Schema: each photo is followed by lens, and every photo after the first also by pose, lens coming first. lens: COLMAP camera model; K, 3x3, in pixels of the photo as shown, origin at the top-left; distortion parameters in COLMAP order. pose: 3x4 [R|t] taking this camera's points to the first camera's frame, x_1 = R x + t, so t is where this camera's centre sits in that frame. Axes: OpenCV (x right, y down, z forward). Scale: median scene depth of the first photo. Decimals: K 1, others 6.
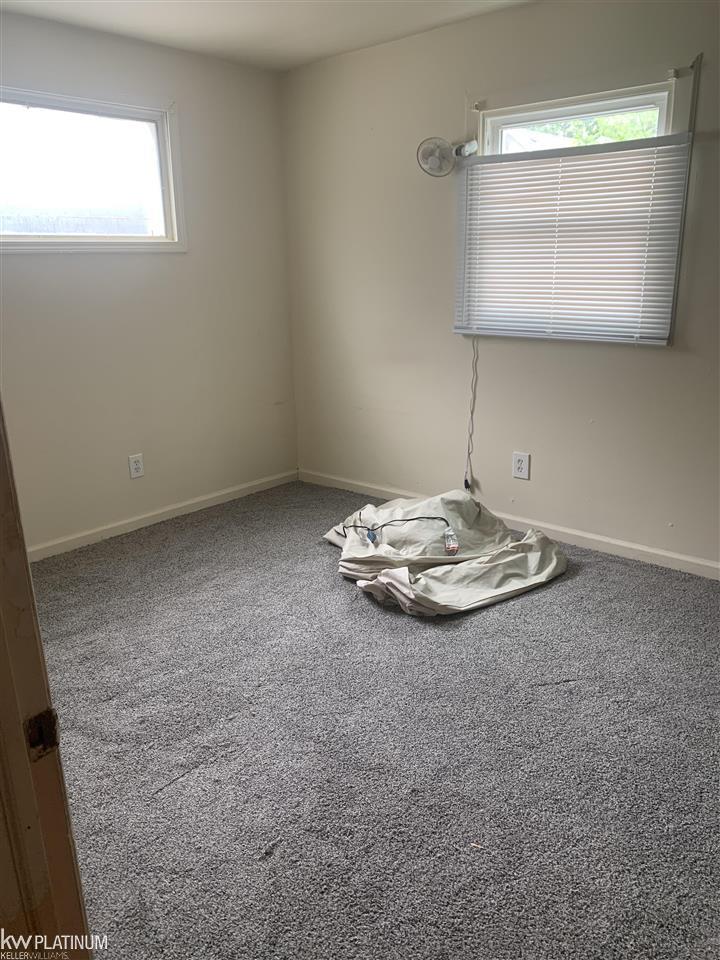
lens RADIAL K [[755.3, 0, 359.6], [0, 755.3, 497.9], [0, 0, 1]] dist [0.048107, -0.074359]
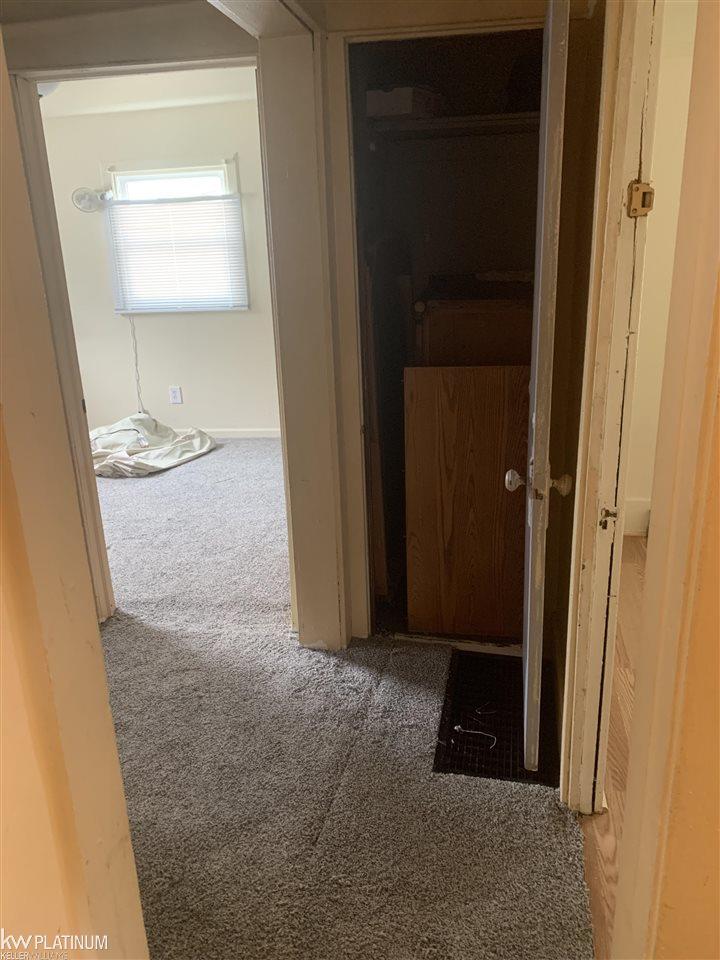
lens RADIAL K [[725.4, 0, 360.0], [0, 725.4, 480.0], [0, 0, 1]] dist [0.002949, 0.001068]
pose [[0.864797, -0.165325, 0.474125, -0.221871], [0.176158, 0.984119, 0.021849, 0.185581], [-0.470208, 0.064626, 0.880186, -0.546945]]
